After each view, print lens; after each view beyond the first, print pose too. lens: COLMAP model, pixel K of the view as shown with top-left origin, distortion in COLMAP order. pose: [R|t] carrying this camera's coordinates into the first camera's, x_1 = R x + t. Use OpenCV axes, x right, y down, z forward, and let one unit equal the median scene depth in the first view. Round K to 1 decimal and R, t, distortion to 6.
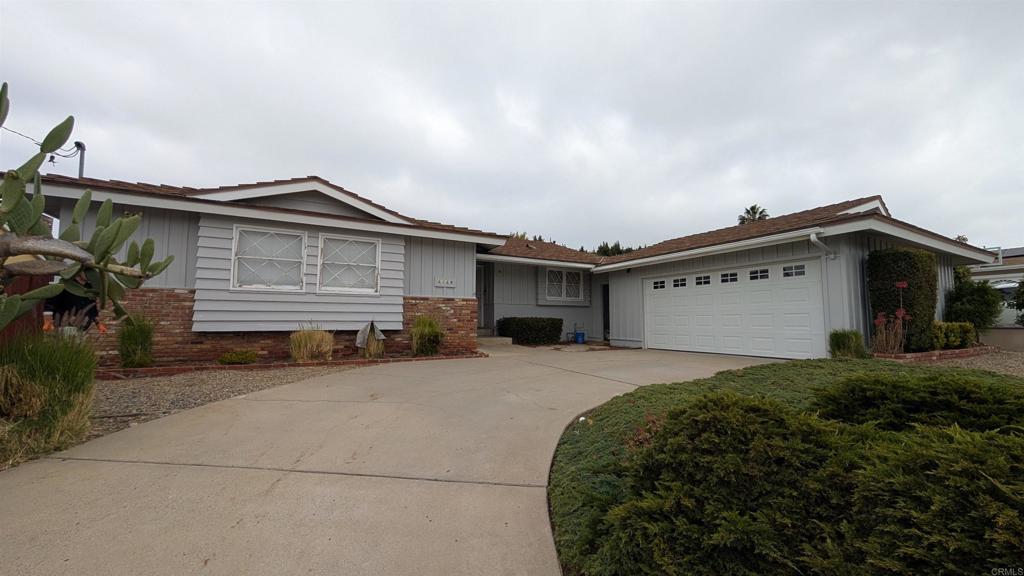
lens RADIAL K [[385.1, 0, 514.2], [0, 385.1, 293.7], [0, 0, 1]] dist [-0.001013, 0.000024]
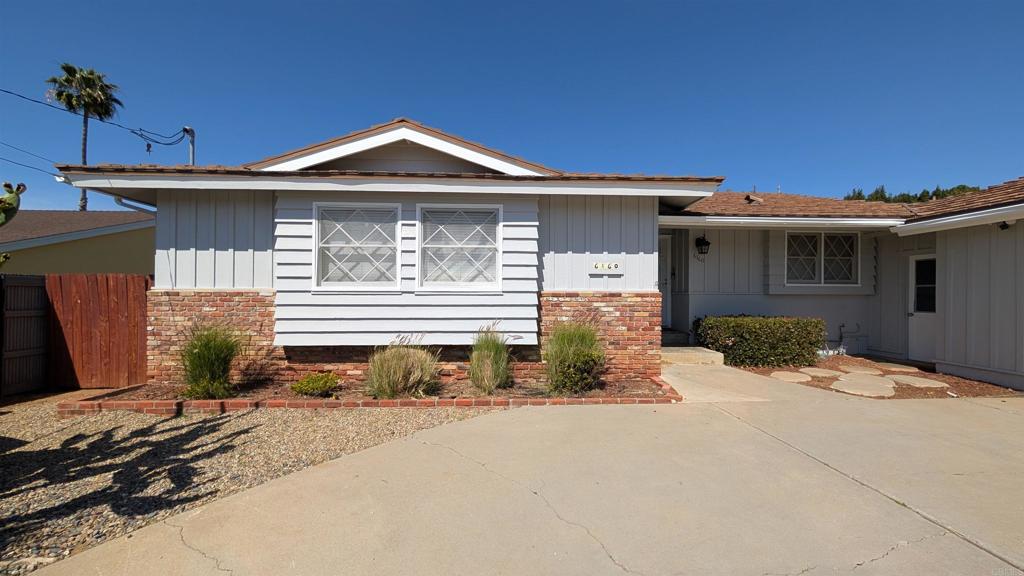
lens RADIAL K [[385.1, 0, 514.2], [0, 385.1, 293.7], [0, 0, 1]] dist [-0.001013, 0.000024]
pose [[0.895444, -0.000657, -0.445174, -0.035328], [0.030723, 0.997706, 0.060325, -0.028359], [0.444113, -0.067694, 0.893410, 0.378571]]
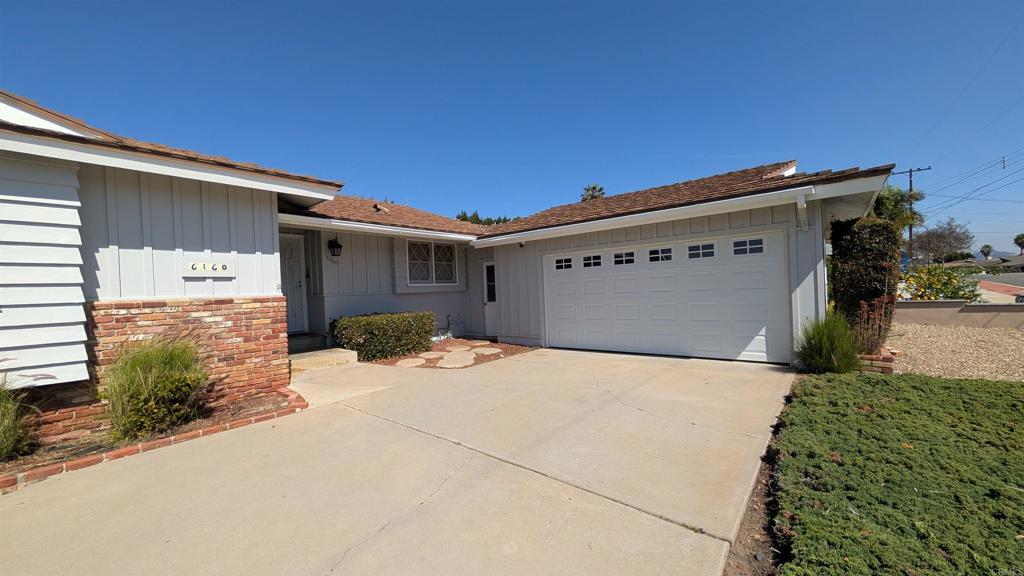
lens RADIAL K [[385.1, 0, 514.2], [0, 385.1, 293.7], [0, 0, 1]] dist [-0.001013, 0.000024]
pose [[0.928781, -0.044834, 0.367908, 0.006868], [0.017512, 0.996856, 0.077272, -0.027980], [-0.370216, -0.065326, 0.926646, 0.376540]]
